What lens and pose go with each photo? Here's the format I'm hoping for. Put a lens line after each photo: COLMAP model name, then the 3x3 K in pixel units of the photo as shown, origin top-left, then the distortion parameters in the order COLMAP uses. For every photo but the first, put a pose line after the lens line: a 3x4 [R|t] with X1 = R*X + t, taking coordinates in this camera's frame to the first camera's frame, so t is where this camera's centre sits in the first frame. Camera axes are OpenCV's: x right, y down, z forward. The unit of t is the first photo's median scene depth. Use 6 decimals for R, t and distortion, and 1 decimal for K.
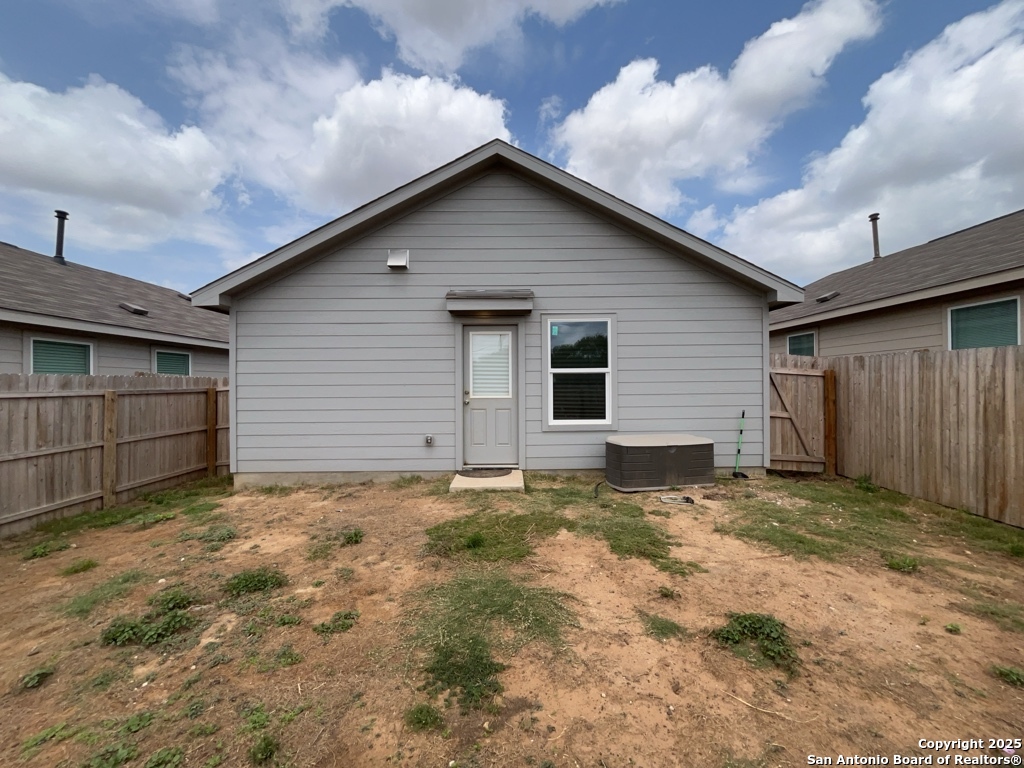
lens RADIAL K [[410.3, 0, 515.6], [0, 410.3, 384.9], [0, 0, 1]] dist [-0.003877, -0.000461]
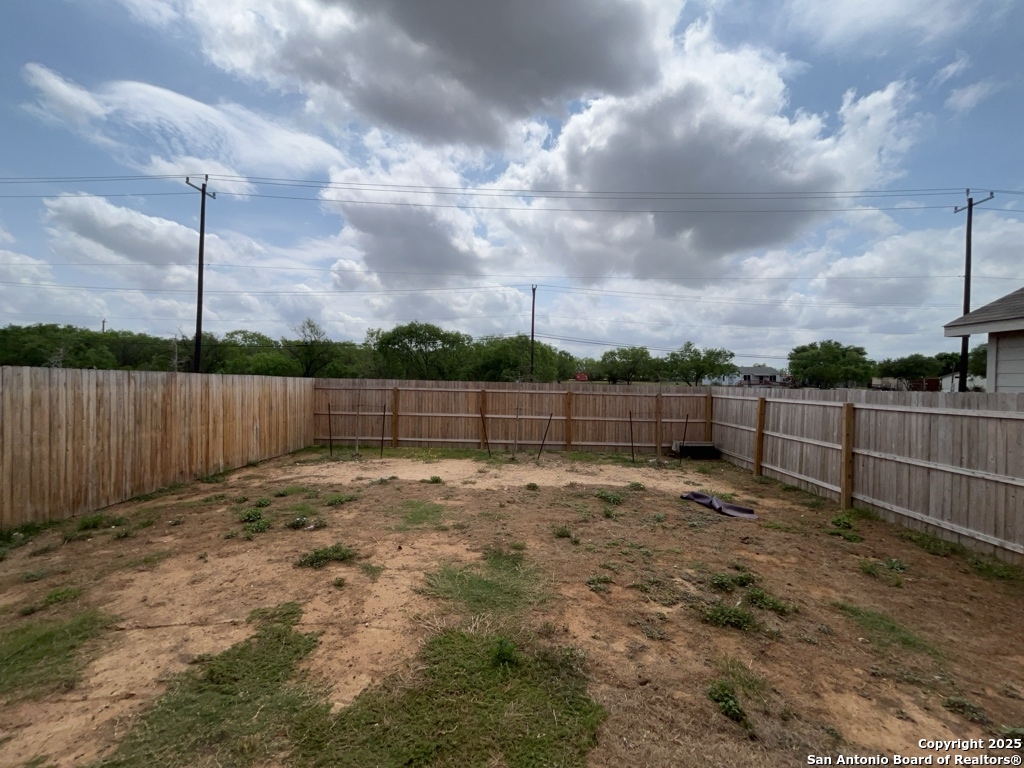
lens RADIAL K [[410.3, 0, 515.6], [0, 410.3, 384.9], [0, 0, 1]] dist [-0.003877, -0.000461]
pose [[-0.999792, -0.001904, 0.020302, -0.167901], [-0.001687, 0.999942, 0.010682, -0.082443], [-0.020321, 0.010646, -0.999737, 2.178406]]
